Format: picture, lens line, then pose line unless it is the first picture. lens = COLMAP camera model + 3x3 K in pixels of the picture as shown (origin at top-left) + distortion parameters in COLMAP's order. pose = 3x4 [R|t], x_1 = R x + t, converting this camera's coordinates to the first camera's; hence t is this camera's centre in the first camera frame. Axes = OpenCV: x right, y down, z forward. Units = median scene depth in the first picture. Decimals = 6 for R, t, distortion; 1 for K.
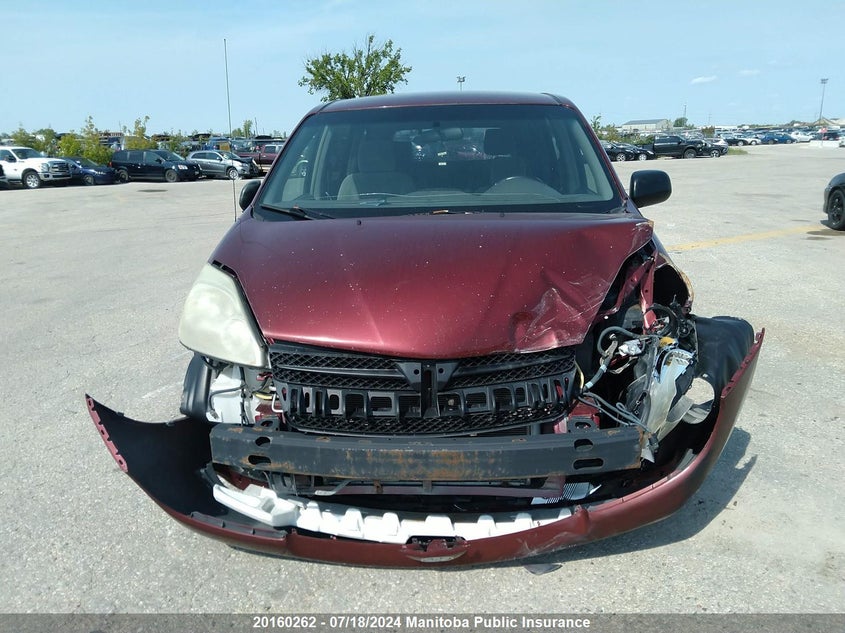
lens RADIAL K [[591.2, 0, 422.5], [0, 591.2, 316.5], [0, 0, 1]] dist [0.042694, -0.058017]
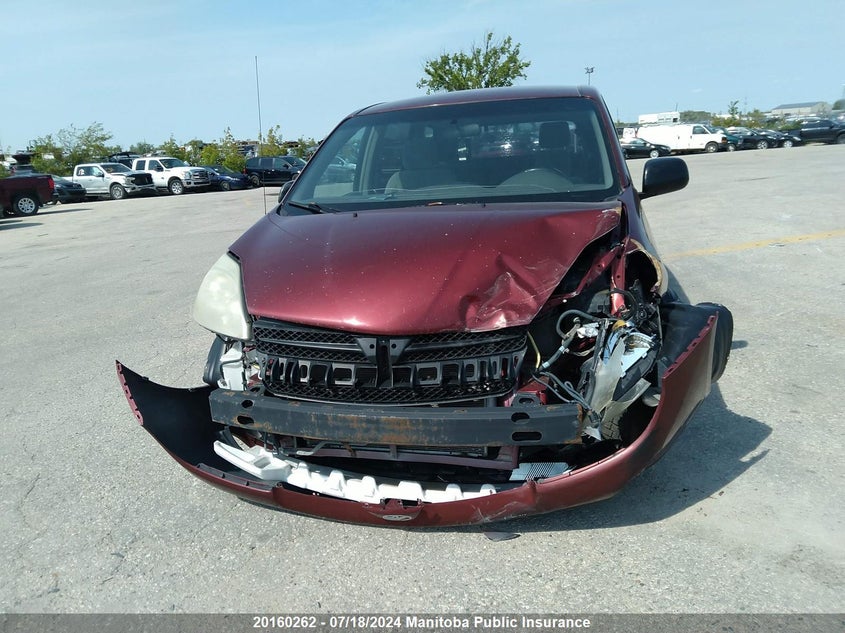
lens RADIAL K [[591.2, 0, 422.5], [0, 591.2, 316.5], [0, 0, 1]] dist [0.042694, -0.058017]
pose [[0.982249, 0.013245, -0.187113, 0.261028], [-0.012623, 0.999910, 0.004515, 0.027558], [0.187156, -0.002073, 0.982328, -0.070676]]
